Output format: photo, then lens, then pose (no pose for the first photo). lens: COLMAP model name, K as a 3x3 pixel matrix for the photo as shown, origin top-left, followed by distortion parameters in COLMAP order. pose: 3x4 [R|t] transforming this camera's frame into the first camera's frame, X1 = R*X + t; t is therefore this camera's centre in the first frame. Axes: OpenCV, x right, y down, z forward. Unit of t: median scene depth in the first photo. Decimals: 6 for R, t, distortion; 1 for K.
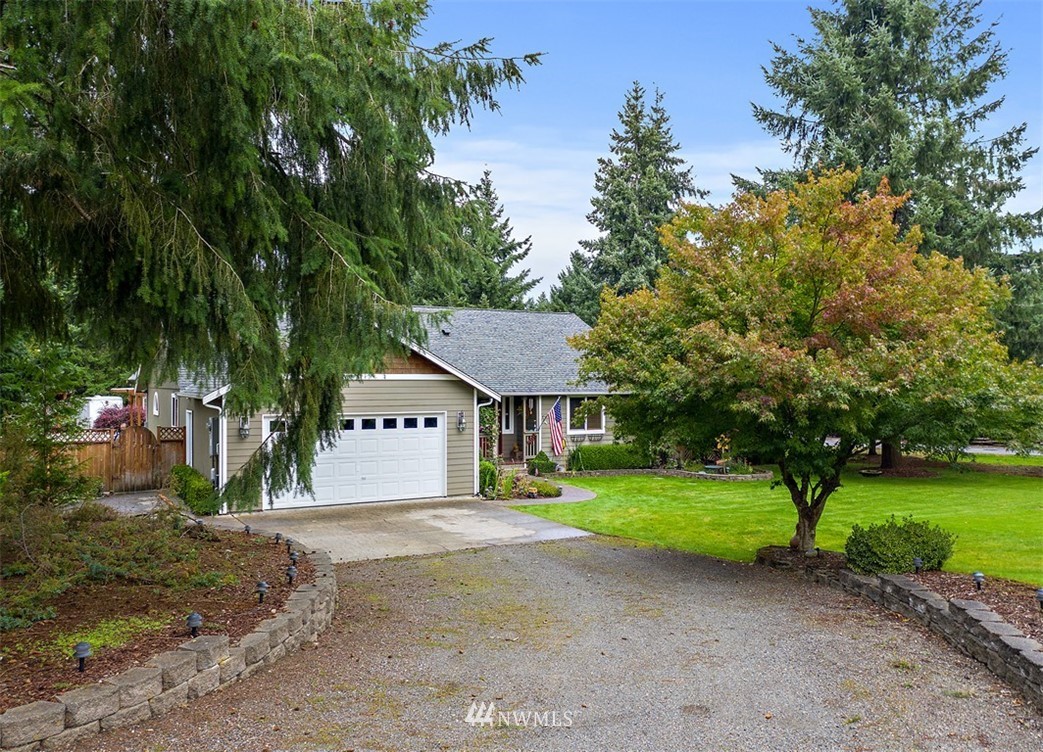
lens RADIAL K [[825.5, 0, 526.1], [0, 825.5, 381.4], [0, 0, 1]] dist [-0.014338, 0.003757]
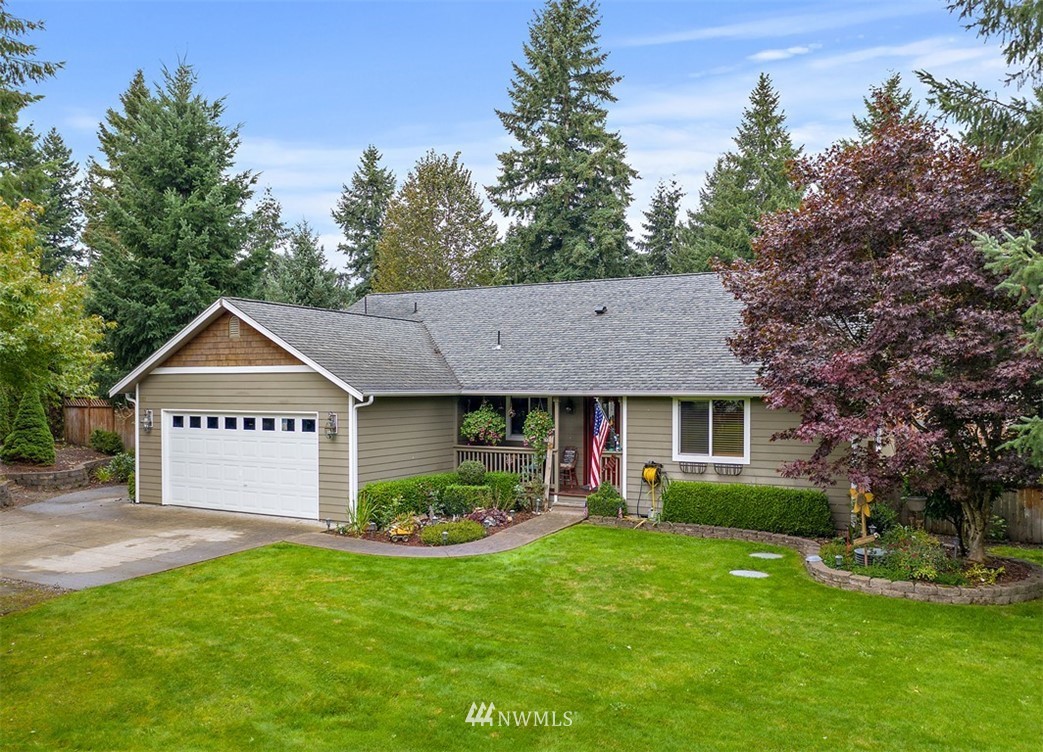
lens RADIAL K [[825.5, 0, 526.1], [0, 825.5, 381.4], [0, 0, 1]] dist [-0.014338, 0.003757]
pose [[0.525512, -0.006170, -0.850764, 0.528715], [-0.000829, 0.999970, -0.007764, 0.010100], [0.850786, 0.004785, 0.525491, 0.591867]]
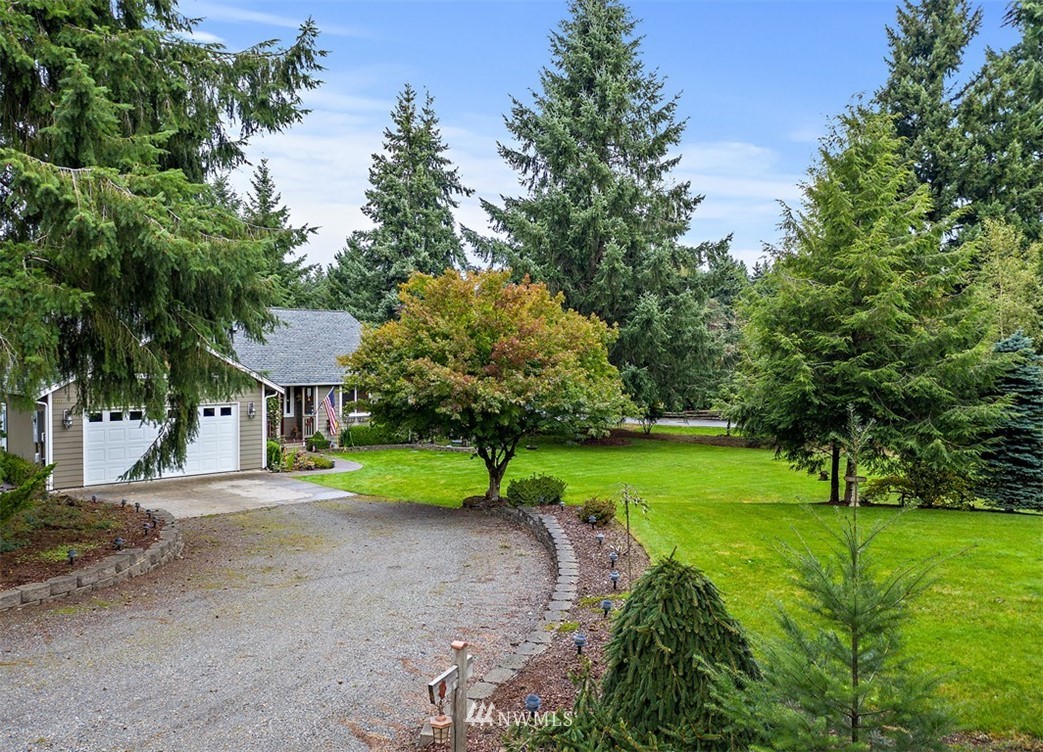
lens RADIAL K [[825.5, 0, 526.1], [0, 825.5, 381.4], [0, 0, 1]] dist [-0.014338, 0.003757]
pose [[0.964850, -0.001888, 0.262793, -0.004452], [-0.007394, 0.999383, 0.034329, -0.032156], [-0.262696, -0.035065, 0.964241, -0.241104]]
